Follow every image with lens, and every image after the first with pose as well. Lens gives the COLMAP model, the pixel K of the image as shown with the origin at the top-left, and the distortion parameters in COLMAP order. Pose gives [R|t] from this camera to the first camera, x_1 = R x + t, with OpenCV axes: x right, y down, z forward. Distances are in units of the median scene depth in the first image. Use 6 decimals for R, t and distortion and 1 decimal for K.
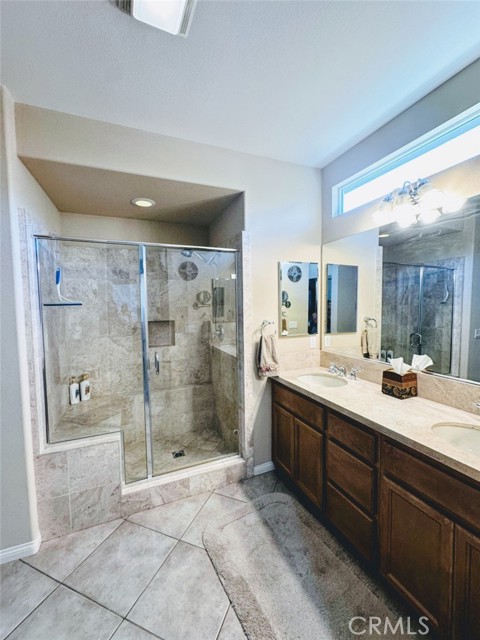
lens RADIAL K [[263.7, 0, 240.0], [0, 263.7, 320.0], [0, 0, 1]] dist [-0.002396, -0.000157]
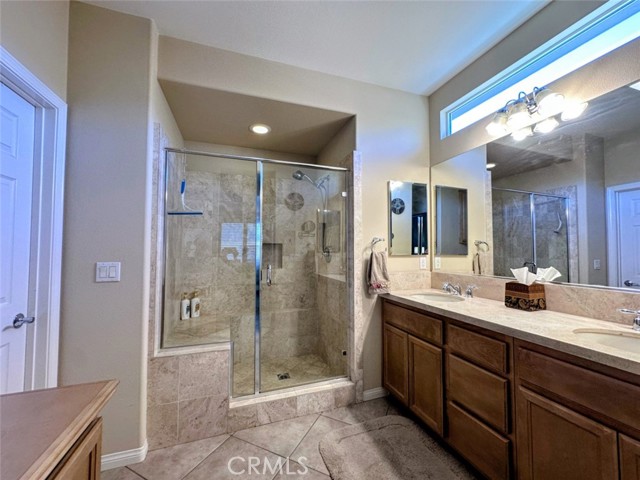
lens RADIAL K [[257.1, 0, 319.0], [0, 257.1, 240.1], [0, 0, 1]] dist [-0.001743, -0.000045]
pose [[0.997675, 0.013663, -0.066765, -0.055461], [-0.020095, 0.995117, -0.096633, 0.115743], [0.065119, 0.097750, 0.993078, 0.017222]]
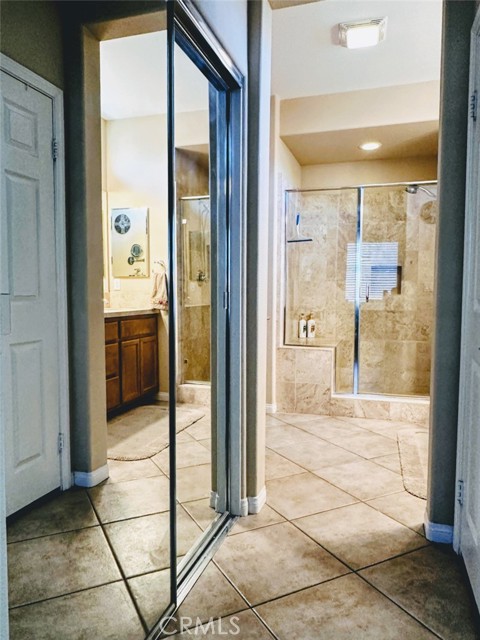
lens RADIAL K [[471.0, 0, 240.0], [0, 471.0, 320.0], [0, 0, 1]] dist [0.006252, 0.000463]
pose [[0.763101, 0.059175, -0.643565, 0.532496], [-0.055597, 0.998119, 0.025851, 0.245016], [0.643883, 0.016054, 0.764955, -0.823111]]
